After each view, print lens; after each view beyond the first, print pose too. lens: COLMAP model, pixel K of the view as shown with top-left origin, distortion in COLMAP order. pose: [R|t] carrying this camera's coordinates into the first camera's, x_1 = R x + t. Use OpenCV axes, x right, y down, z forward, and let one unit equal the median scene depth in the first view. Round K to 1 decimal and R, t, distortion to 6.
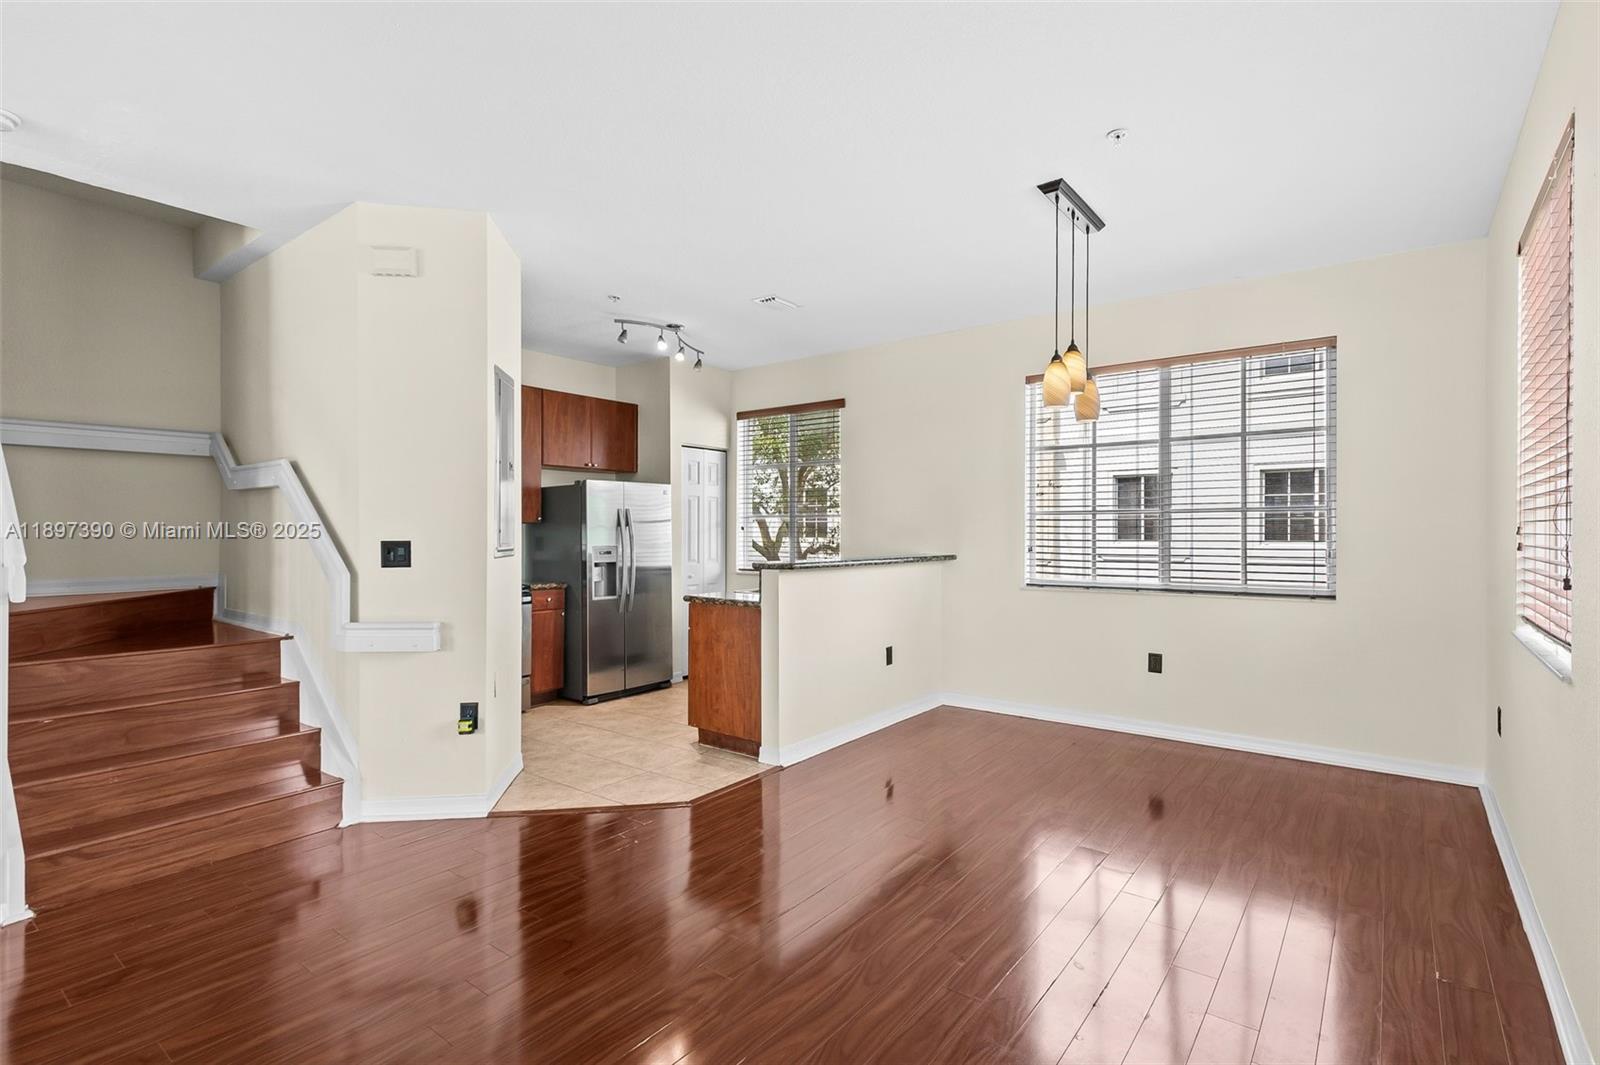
lens RADIAL K [[757.5, 0, 808.4], [0, 757.5, 529.3], [0, 0, 1]] dist [0.019277, -0.007466]
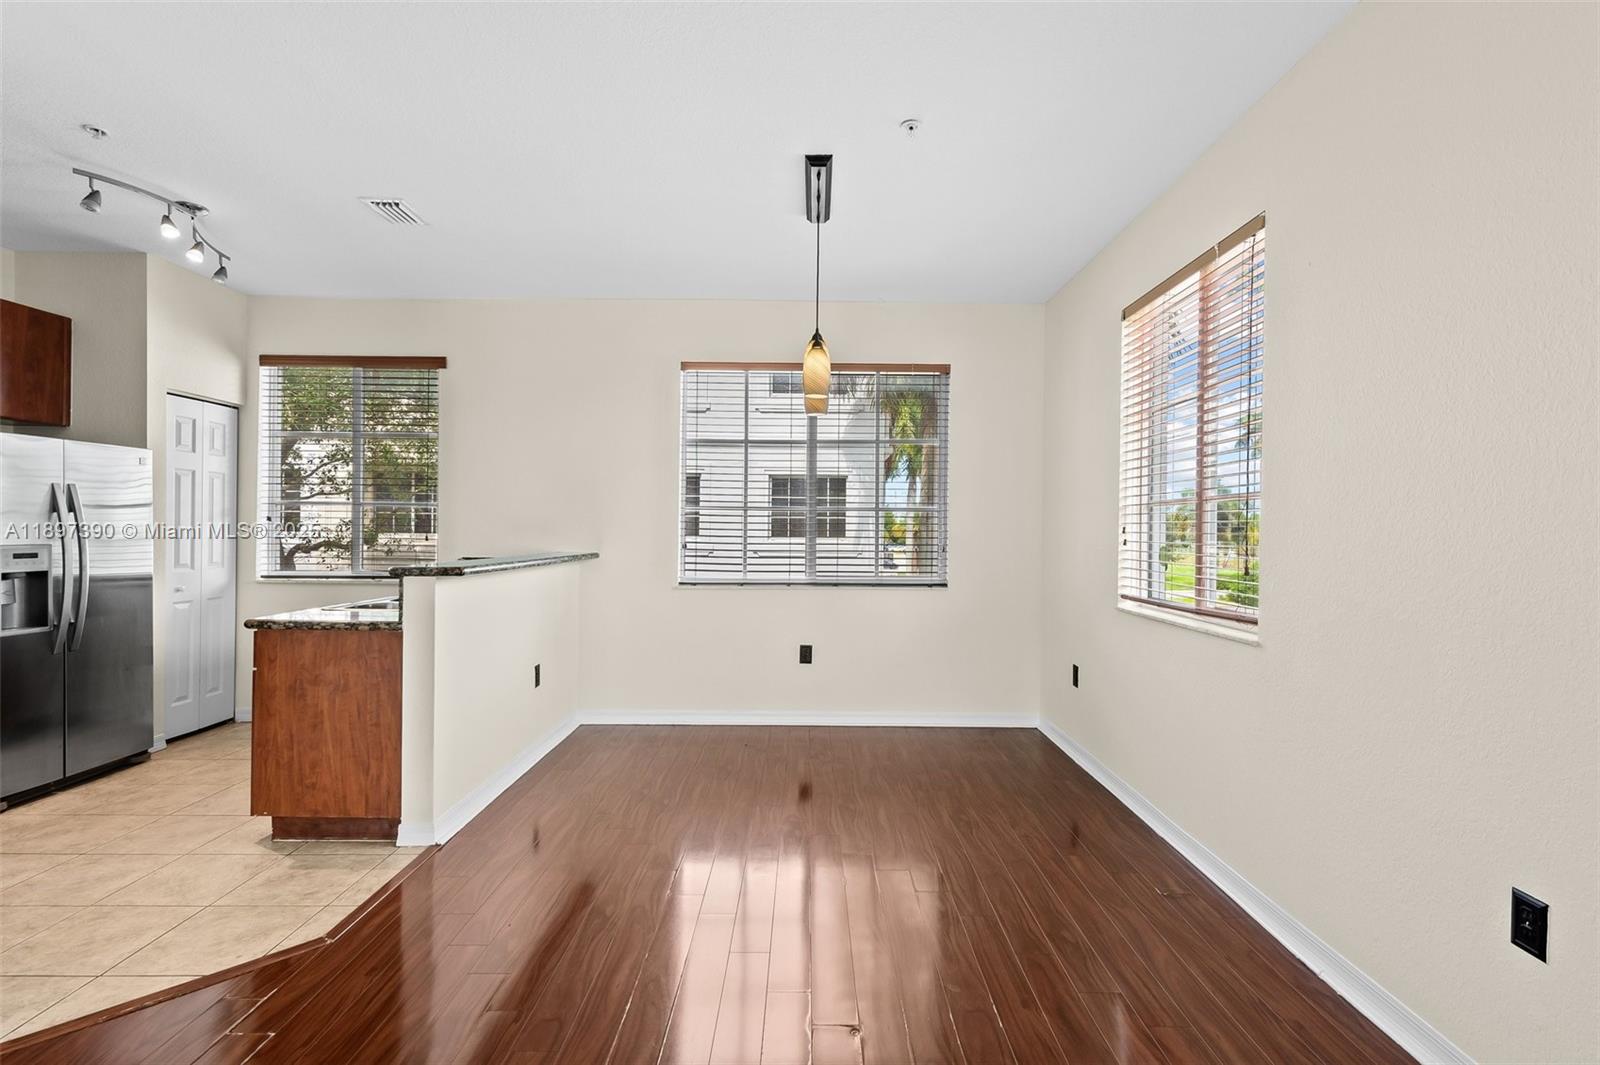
lens RADIAL K [[757.5, 0, 808.4], [0, 757.5, 529.3], [0, 0, 1]] dist [0.019277, -0.007466]
pose [[0.792820, 0.007706, 0.609407, -0.170752], [-0.011743, 0.999928, 0.002634, 0.001484], [-0.609342, -0.009244, 0.792853, 0.169175]]
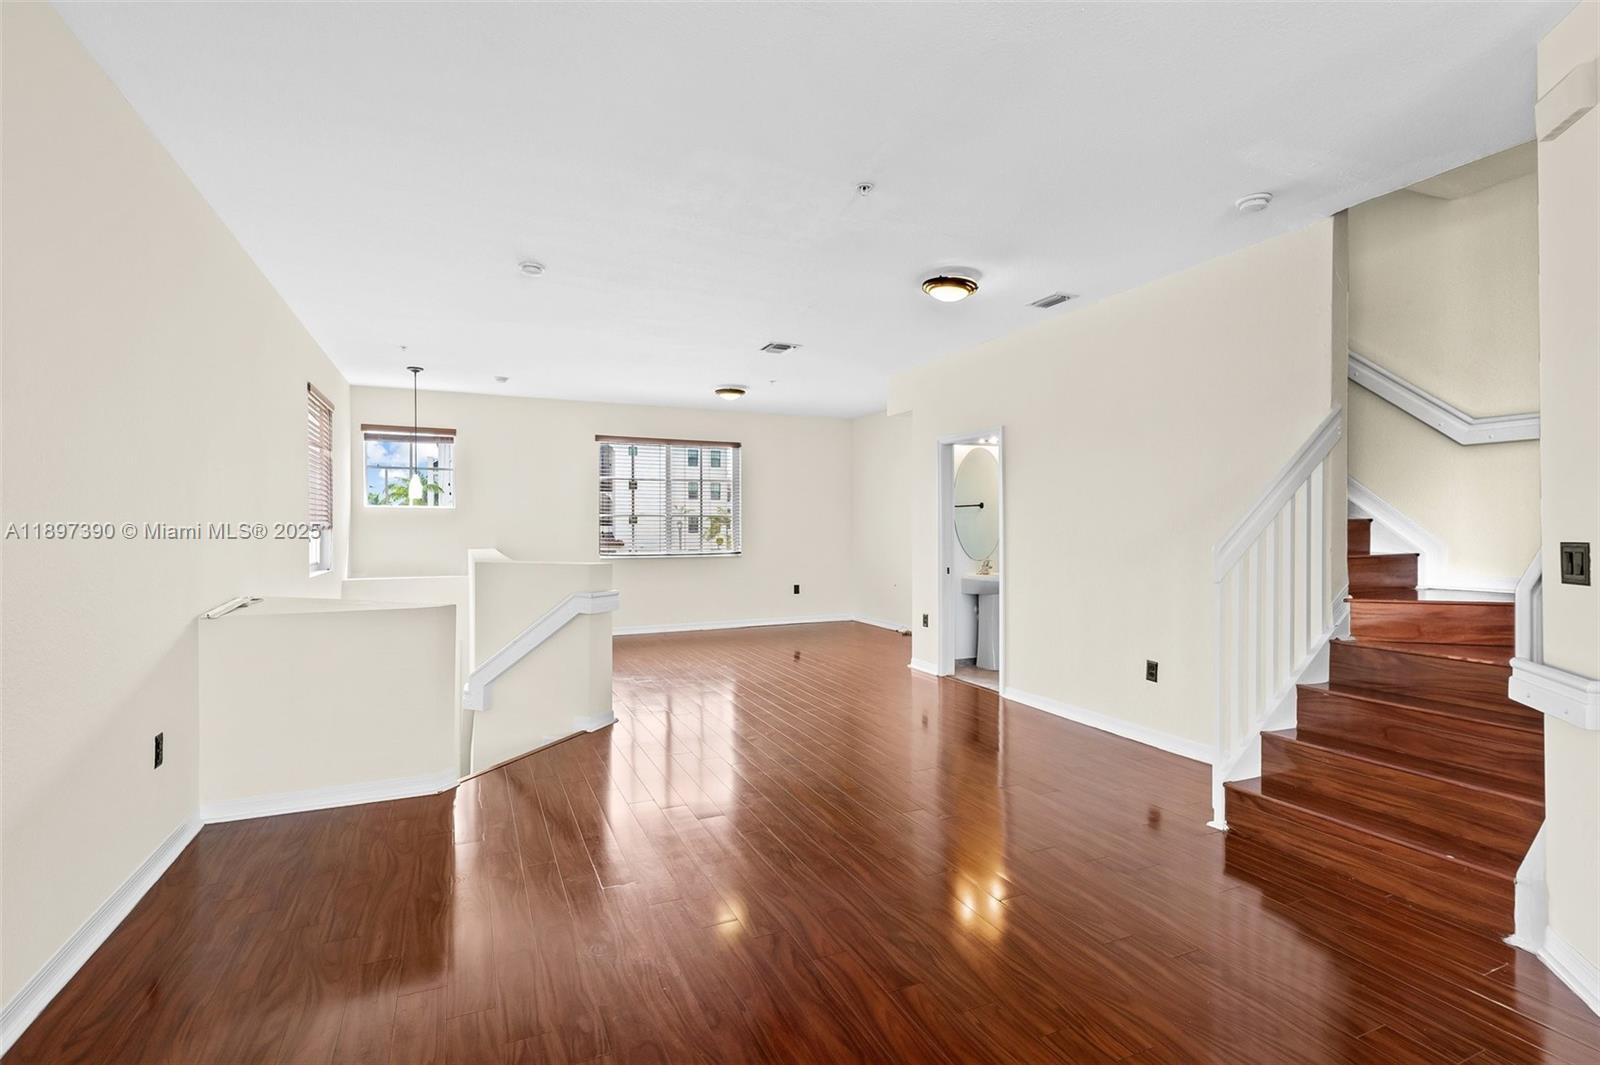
lens RADIAL K [[757.5, 0, 808.4], [0, 757.5, 529.3], [0, 0, 1]] dist [0.019277, -0.007466]
pose [[-0.468461, 0.003891, -0.883475, 0.226094], [0.005300, 0.999985, 0.001594, -0.001045], [0.883468, -0.003936, -0.468475, 0.518560]]
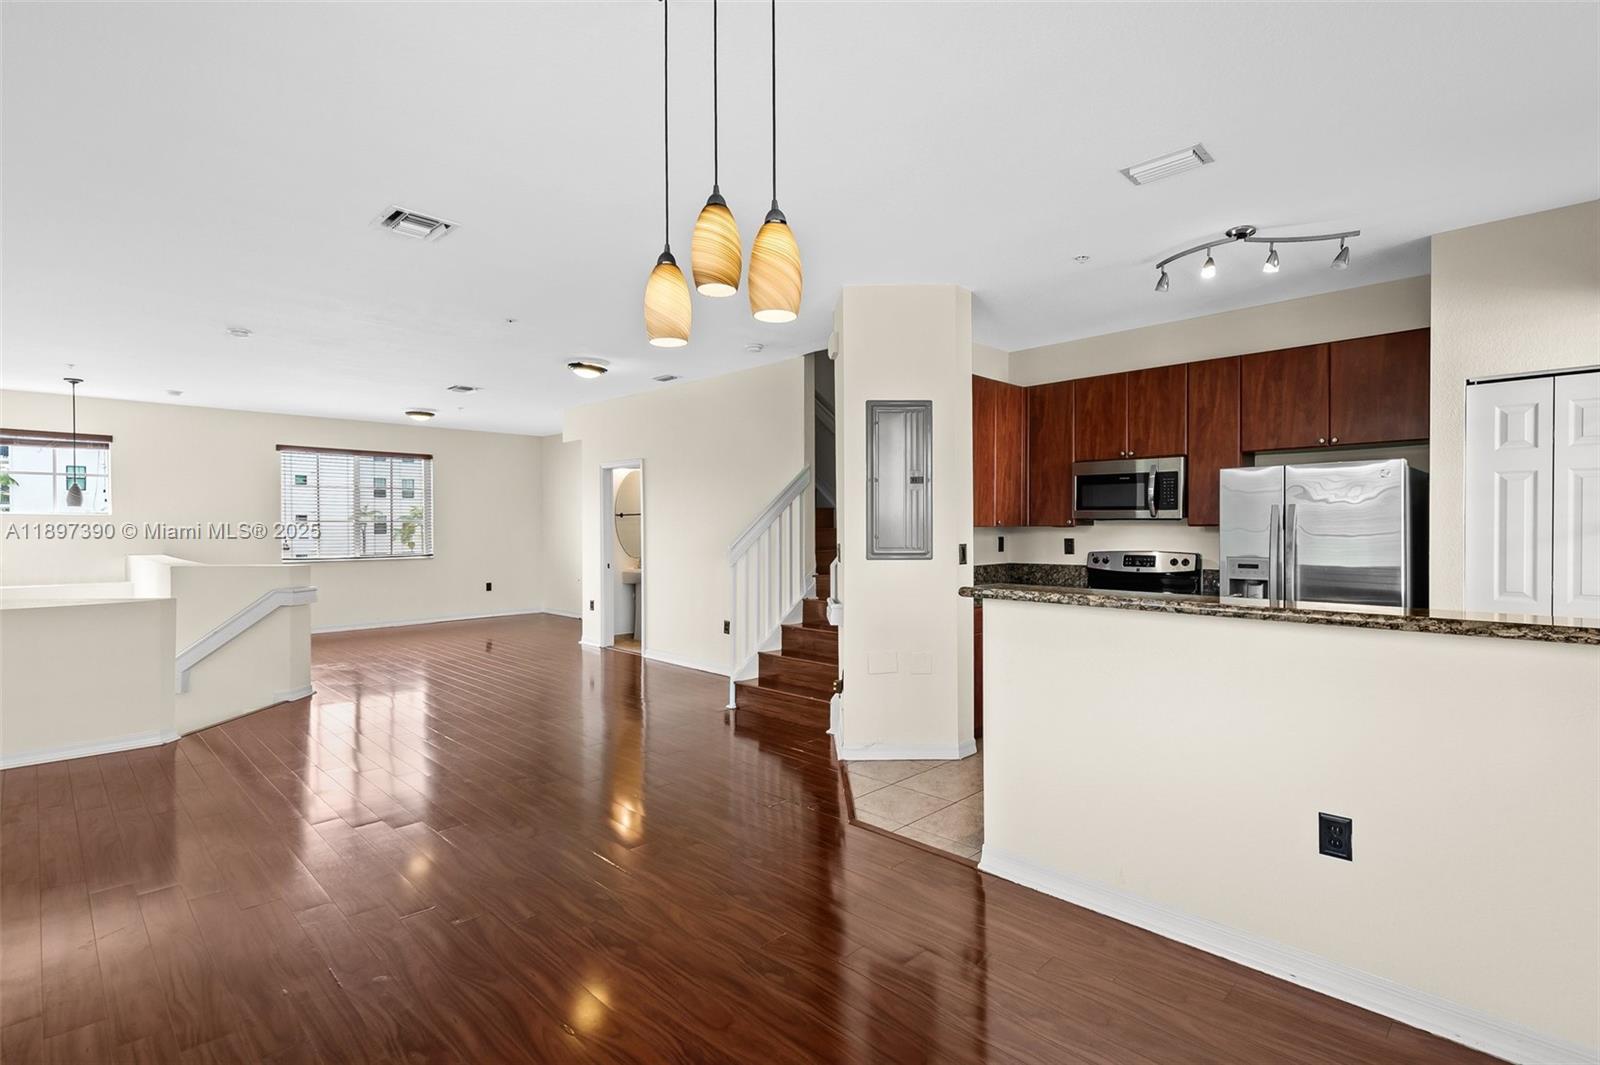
lens RADIAL K [[757.5, 0, 808.4], [0, 757.5, 529.3], [0, 0, 1]] dist [0.019277, -0.007466]
pose [[-0.125562, 0.005981, -0.992068, 0.595961], [0.008131, 0.999954, 0.004999, -0.013681], [0.992052, -0.007439, -0.125605, 0.782850]]
